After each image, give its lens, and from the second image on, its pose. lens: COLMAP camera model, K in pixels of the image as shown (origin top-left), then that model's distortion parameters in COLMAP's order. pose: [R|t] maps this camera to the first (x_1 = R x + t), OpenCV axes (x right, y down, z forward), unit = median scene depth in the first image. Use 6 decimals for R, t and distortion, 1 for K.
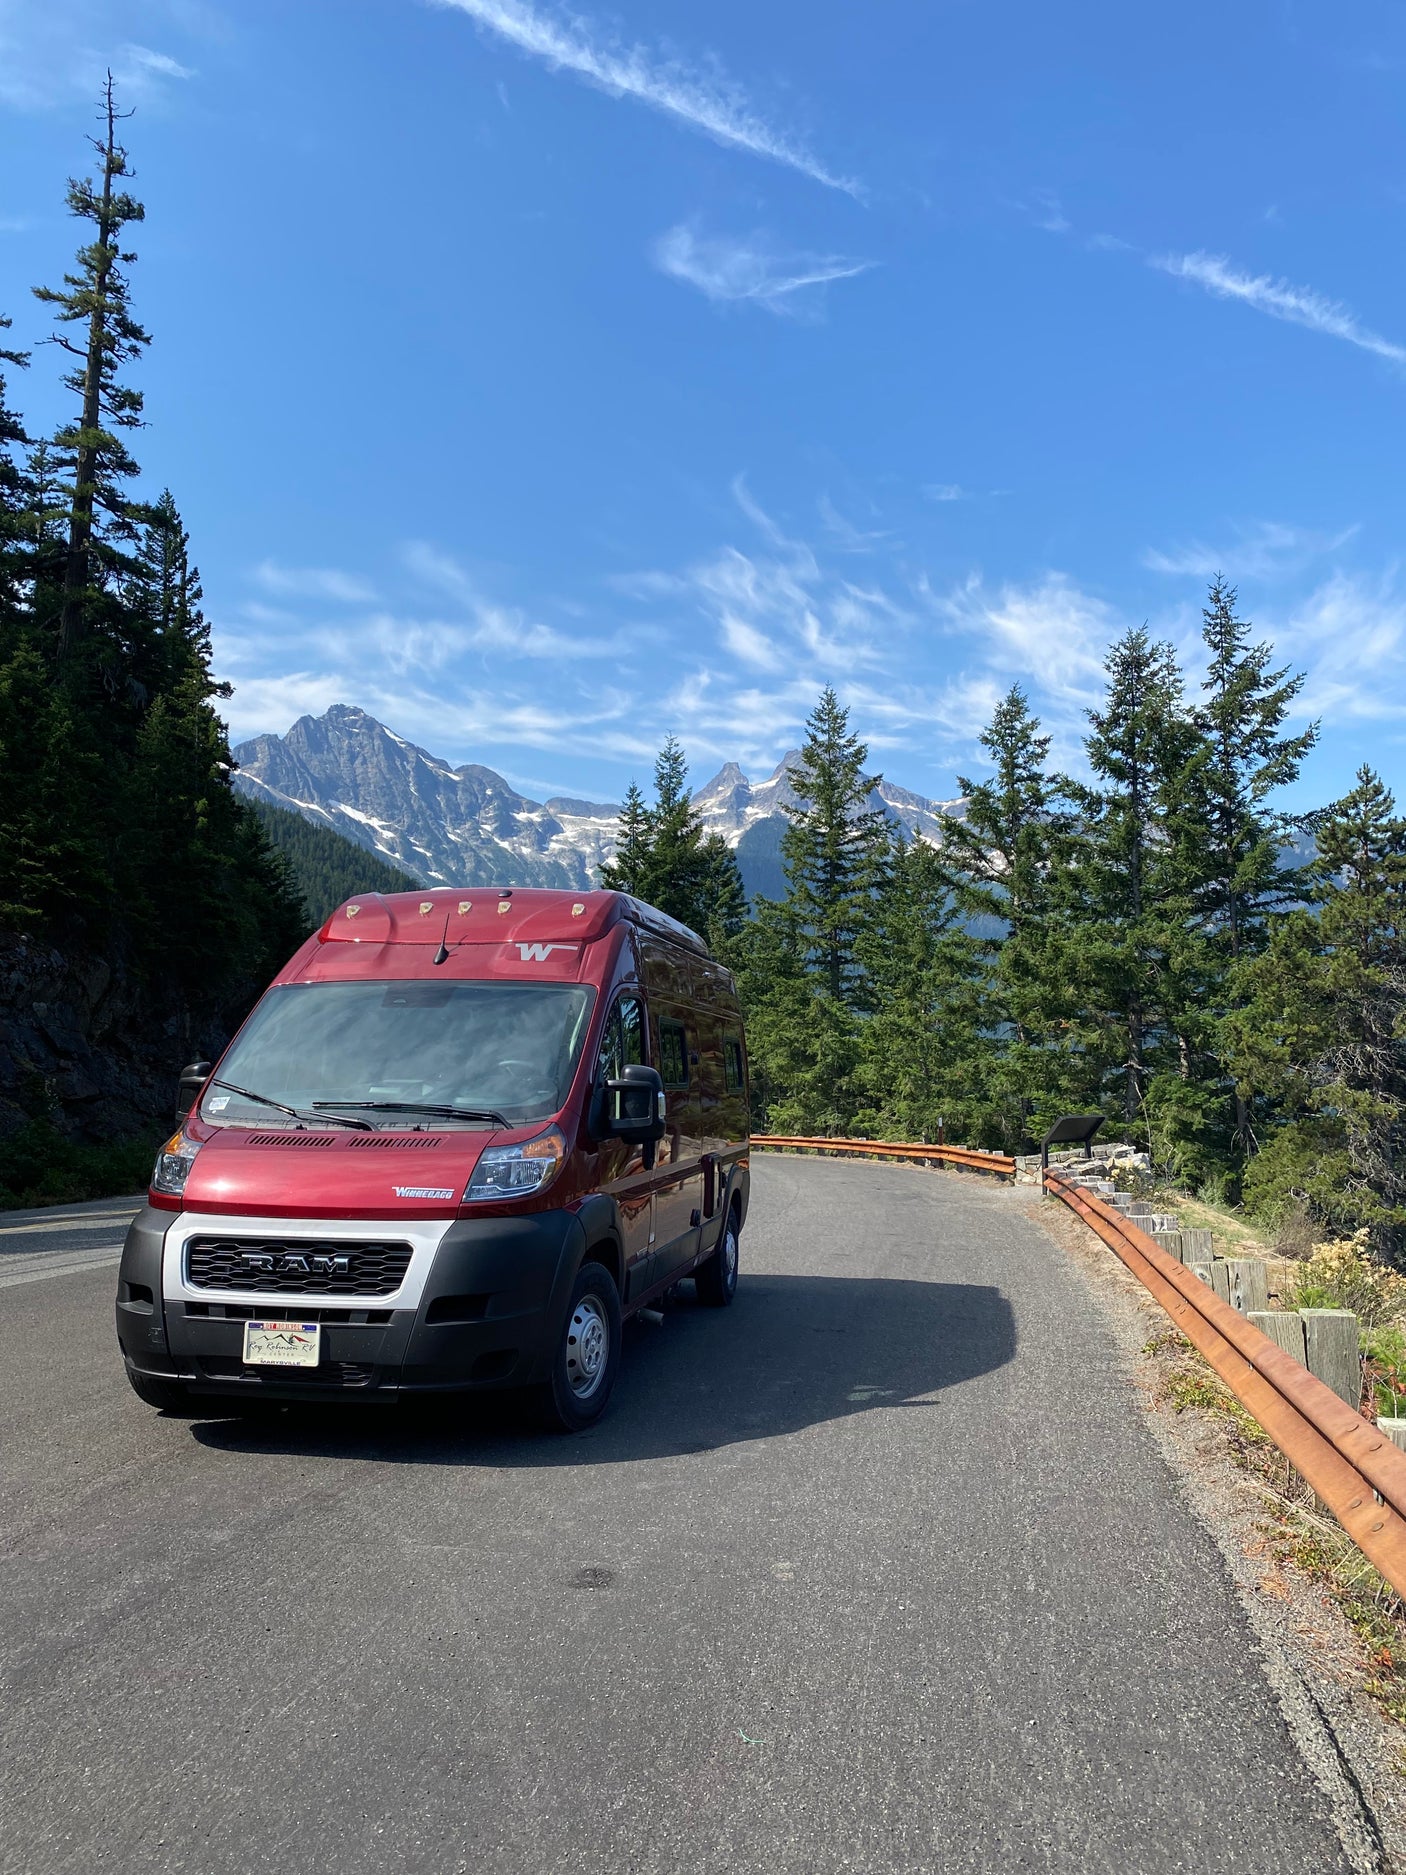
lens RADIAL K [[1376.4, 0, 705.0], [0, 1376.4, 933.1], [0, 0, 1]] dist [0.028296, -0.019558]
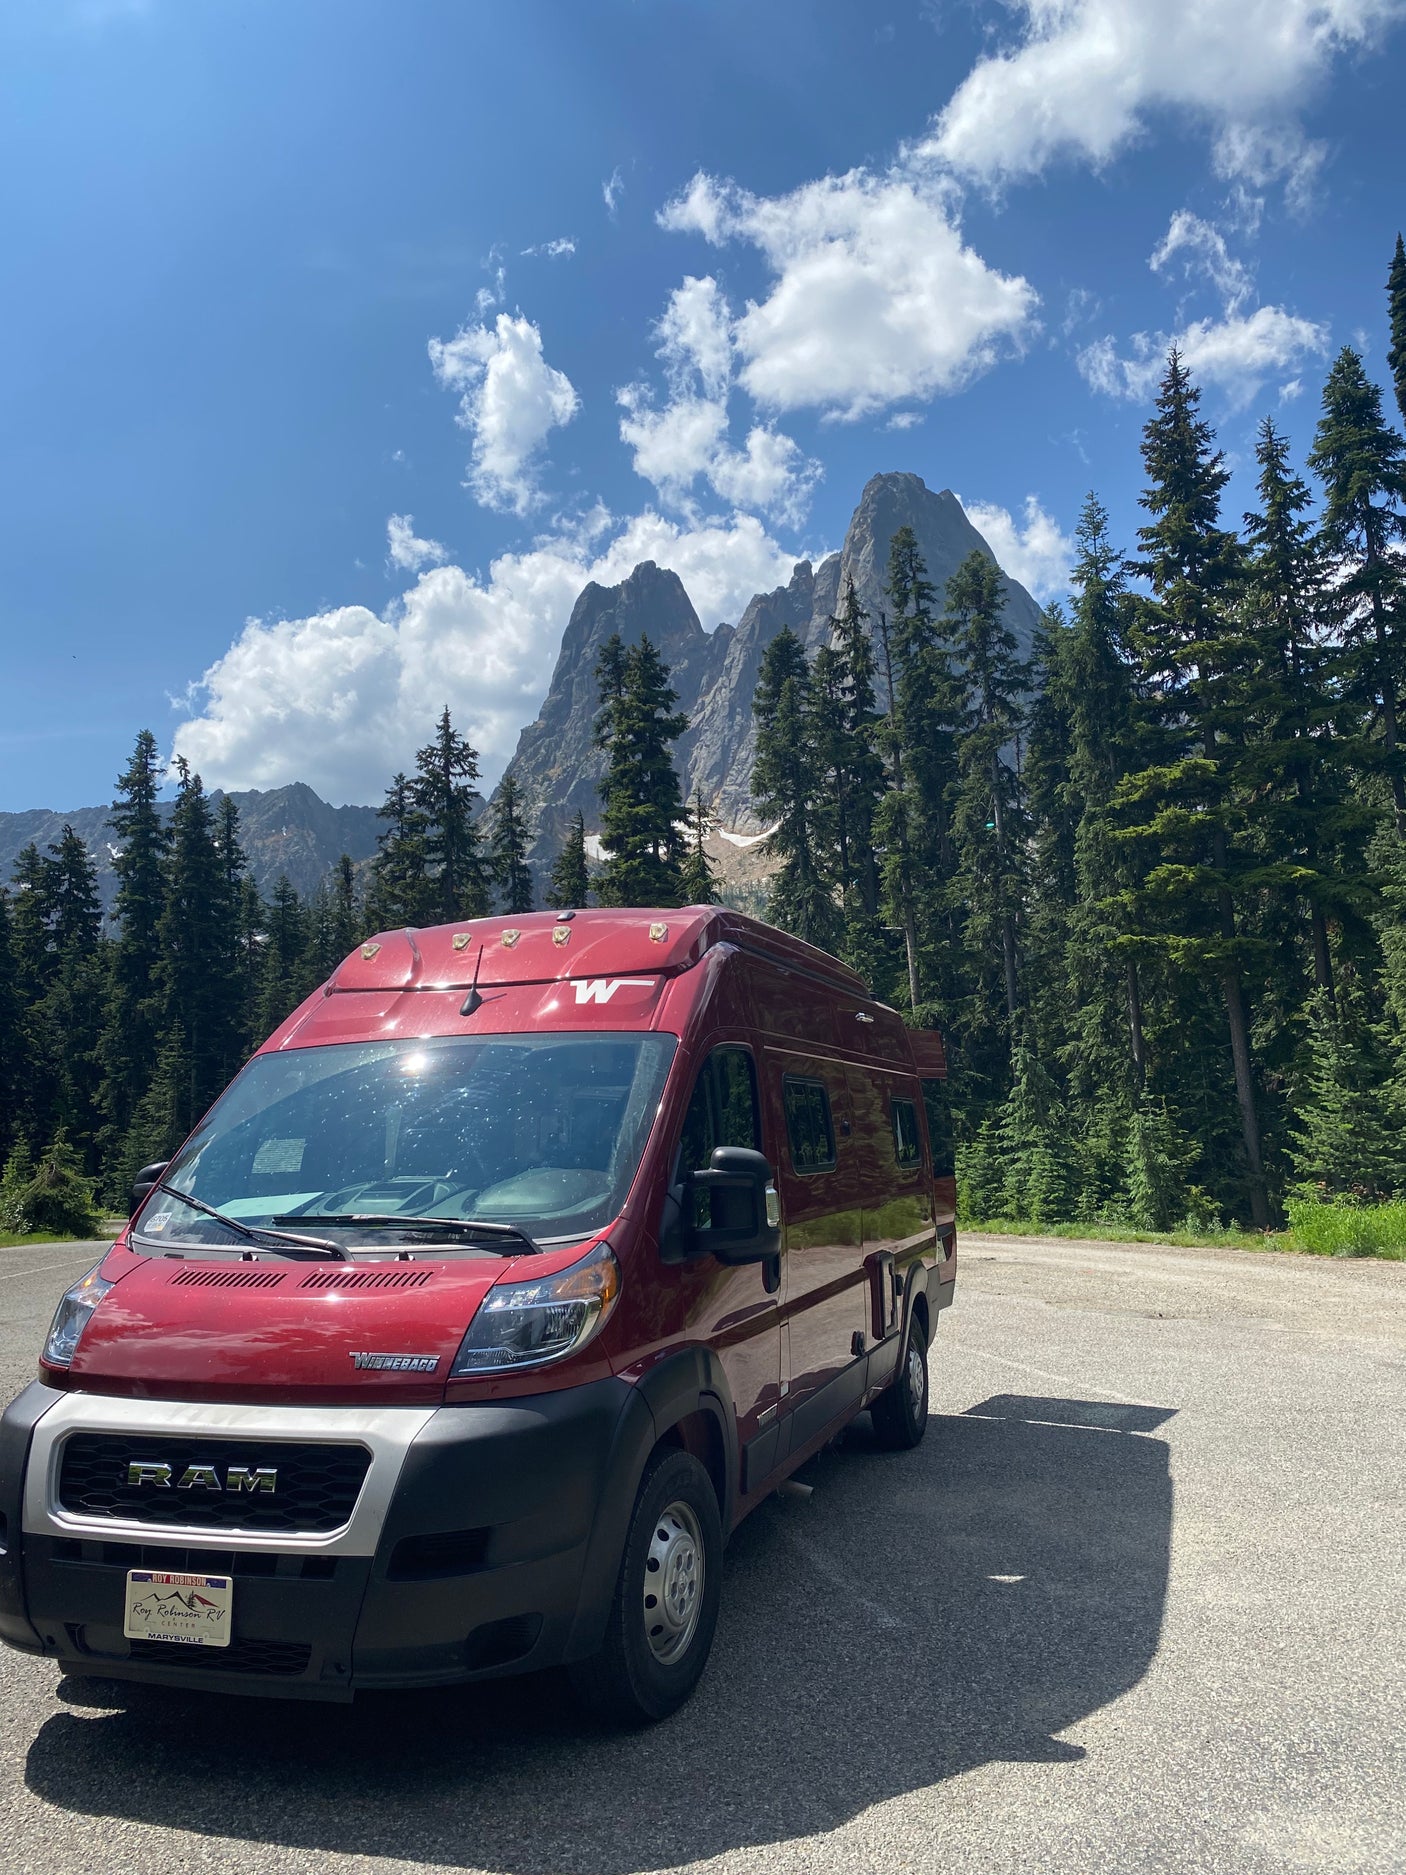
lens RADIAL K [[1376.4, 0, 698.1], [0, 1376.4, 947.2], [0, 0, 1]] dist [0.028296, -0.019558]
pose [[0.986922, -0.058702, -0.150128, 0.042839], [0.053936, 0.997909, -0.035623, 0.021606], [0.151905, 0.027059, 0.988025, 0.333604]]
